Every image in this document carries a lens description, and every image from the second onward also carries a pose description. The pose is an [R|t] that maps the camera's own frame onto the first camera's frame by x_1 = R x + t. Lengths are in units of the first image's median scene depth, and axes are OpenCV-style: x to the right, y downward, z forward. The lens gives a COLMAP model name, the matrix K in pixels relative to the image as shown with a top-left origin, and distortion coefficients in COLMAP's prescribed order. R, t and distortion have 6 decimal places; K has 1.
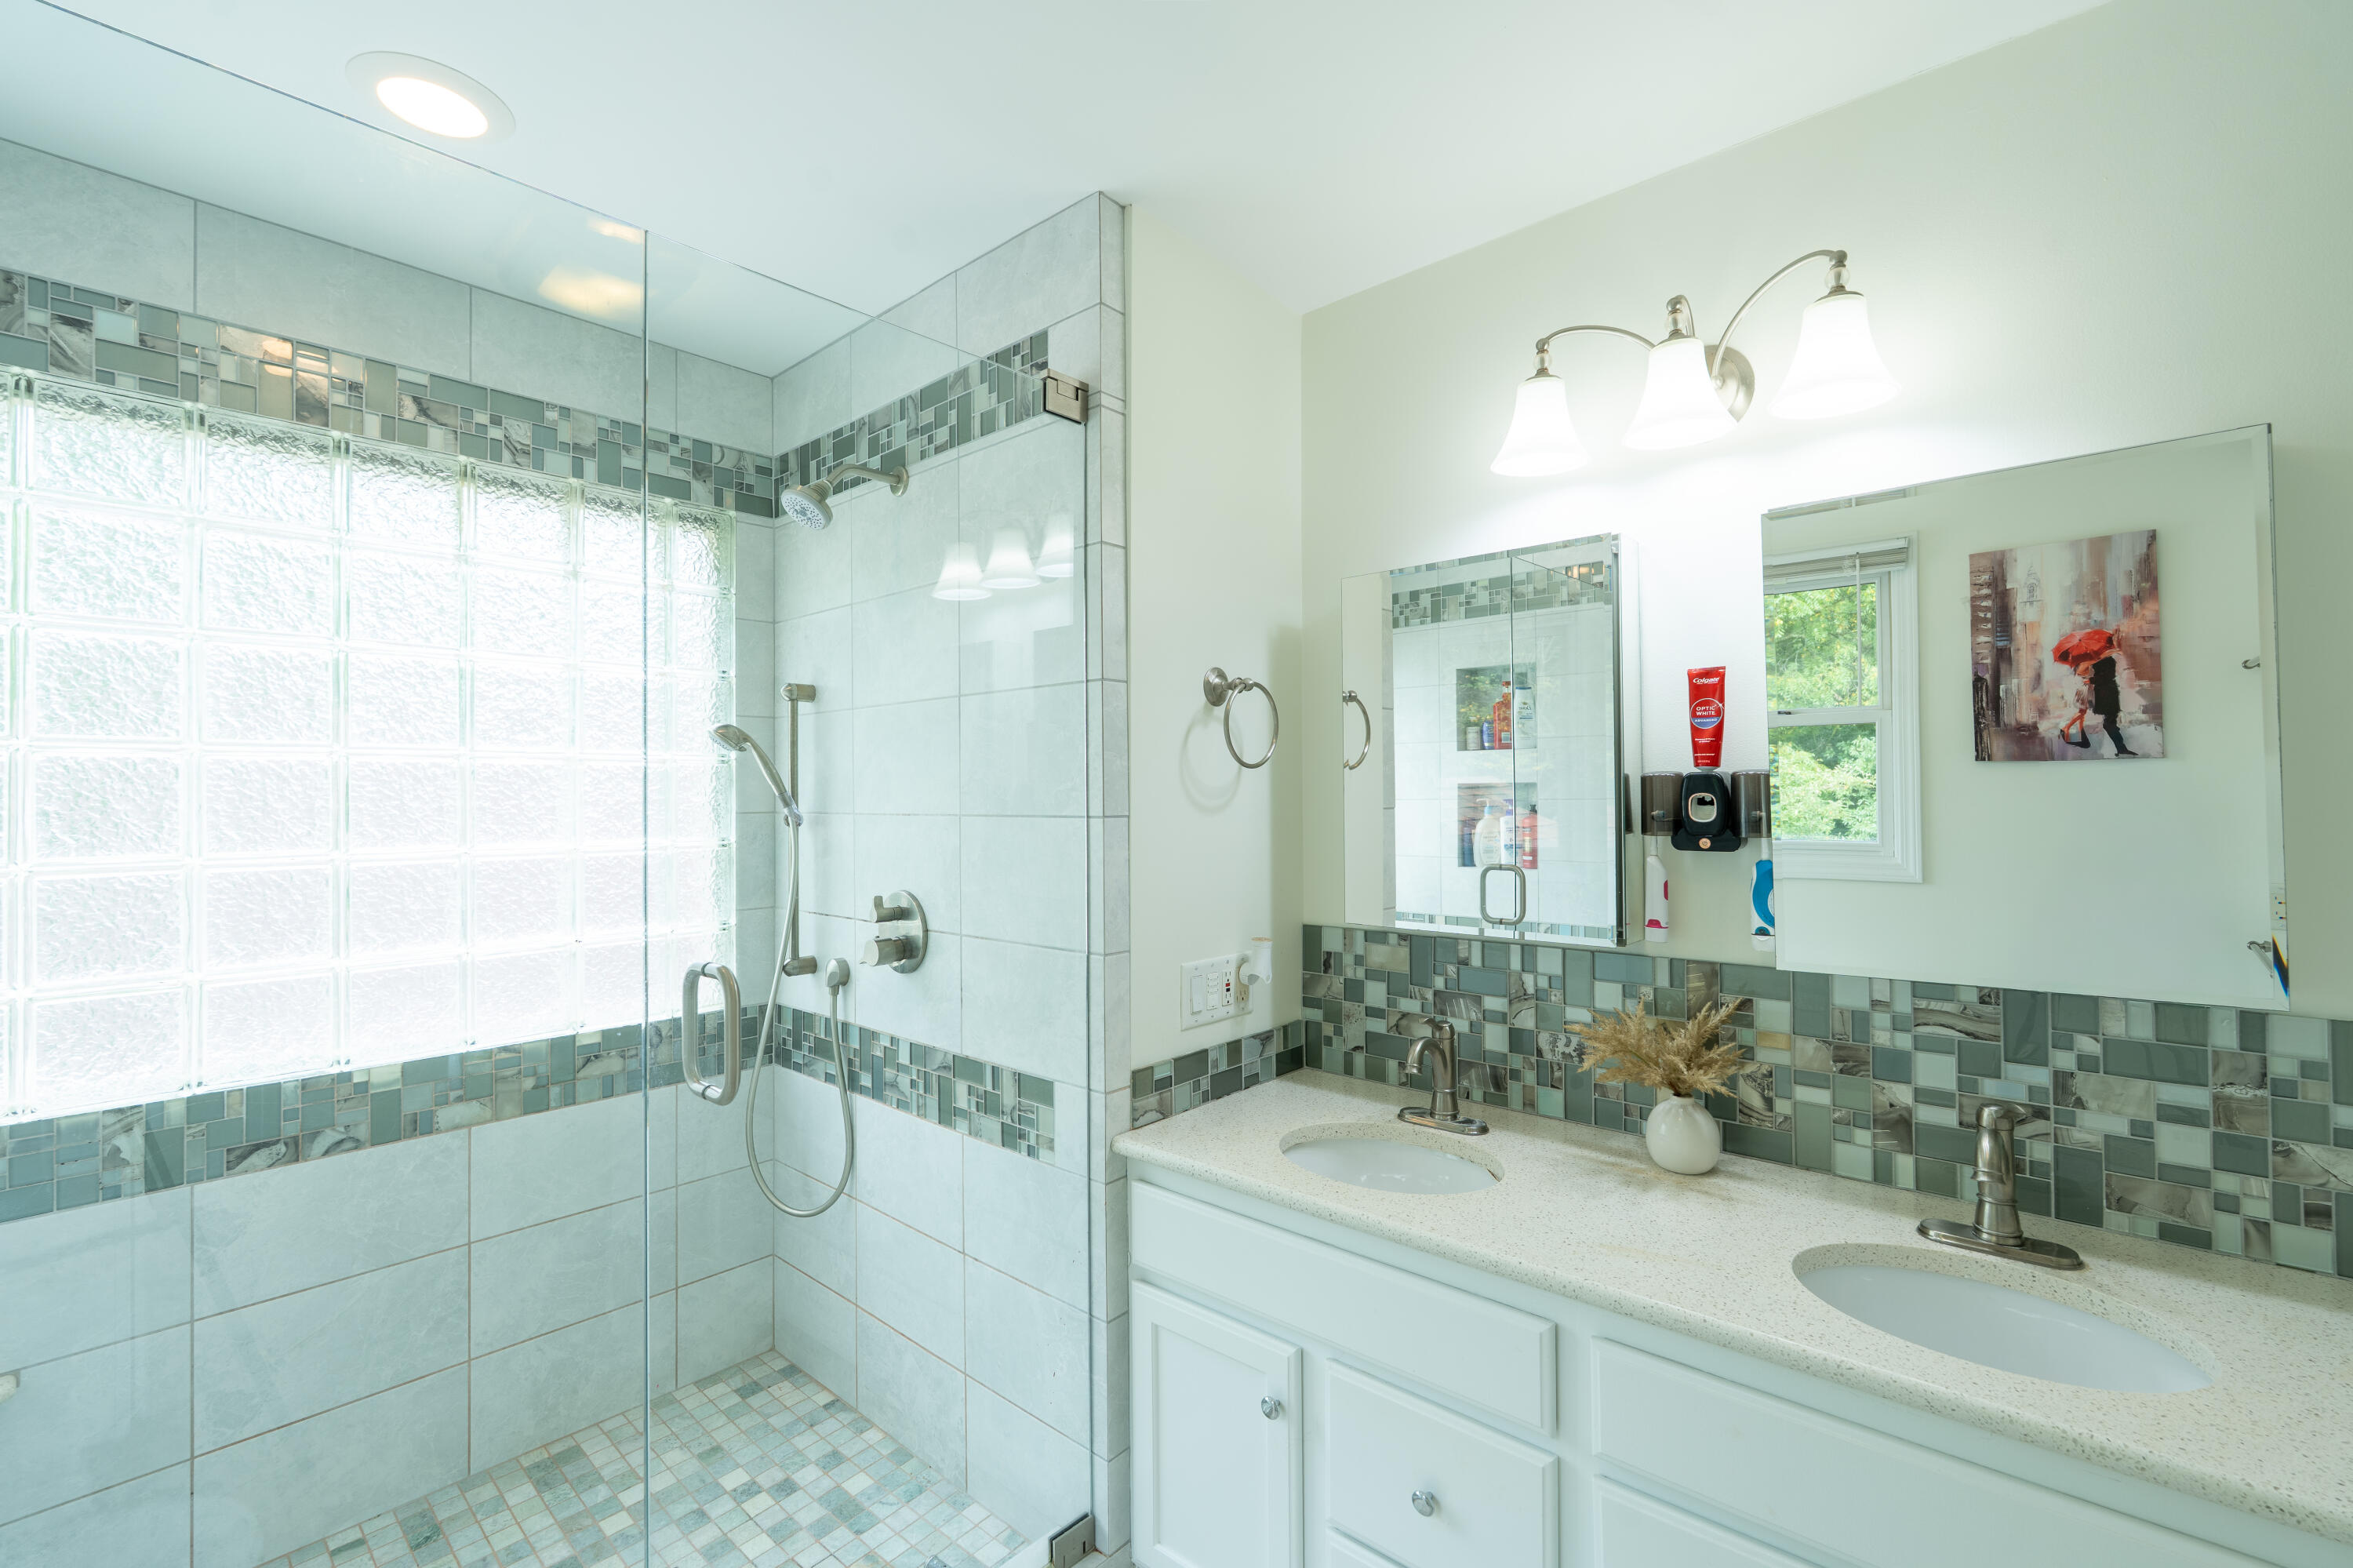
lens RADIAL K [[1023.8, 0, 1174.6], [0, 1023.8, 782.8], [0, 0, 1]] dist [-0.005228, 0.001181]
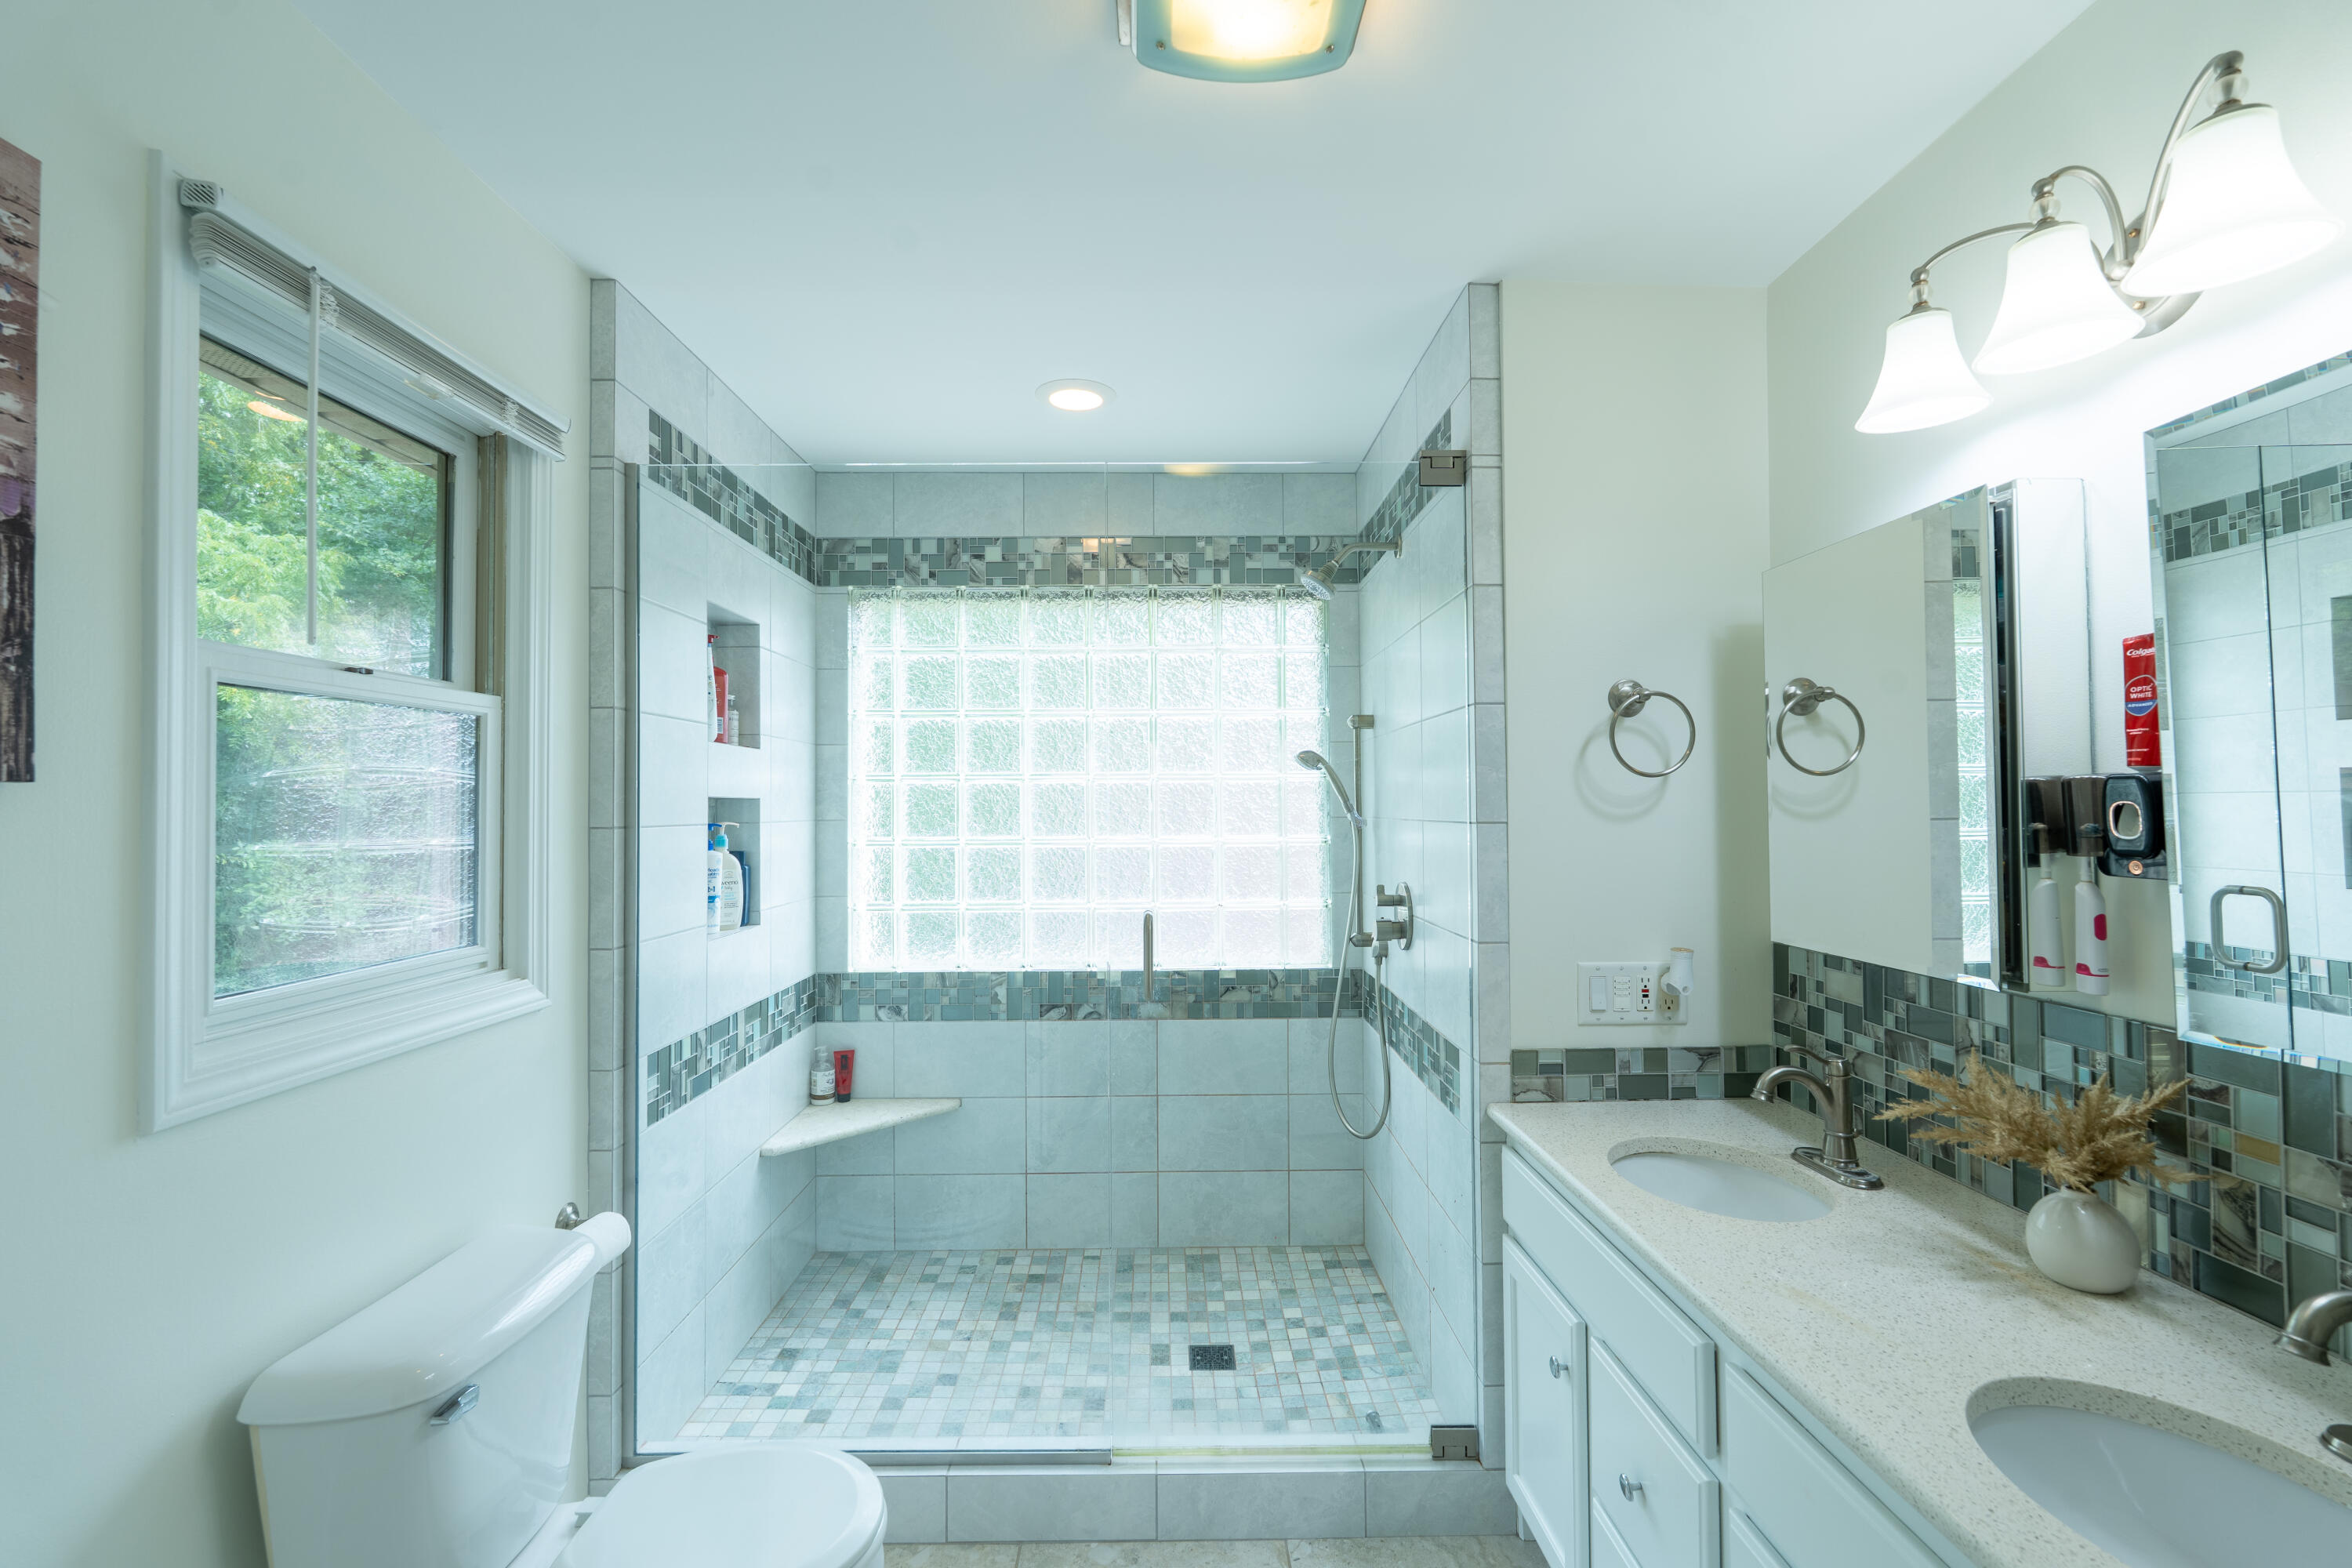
lens RADIAL K [[1023.3, 0, 1171.9], [0, 1023.3, 784.4], [0, 0, 1]] dist [-0.005228, 0.001181]
pose [[0.678741, -0.014039, -0.734244, 0.485894], [0.010435, 0.999901, -0.009473, -0.002366], [0.734304, -0.001233, 0.678820, -0.030344]]
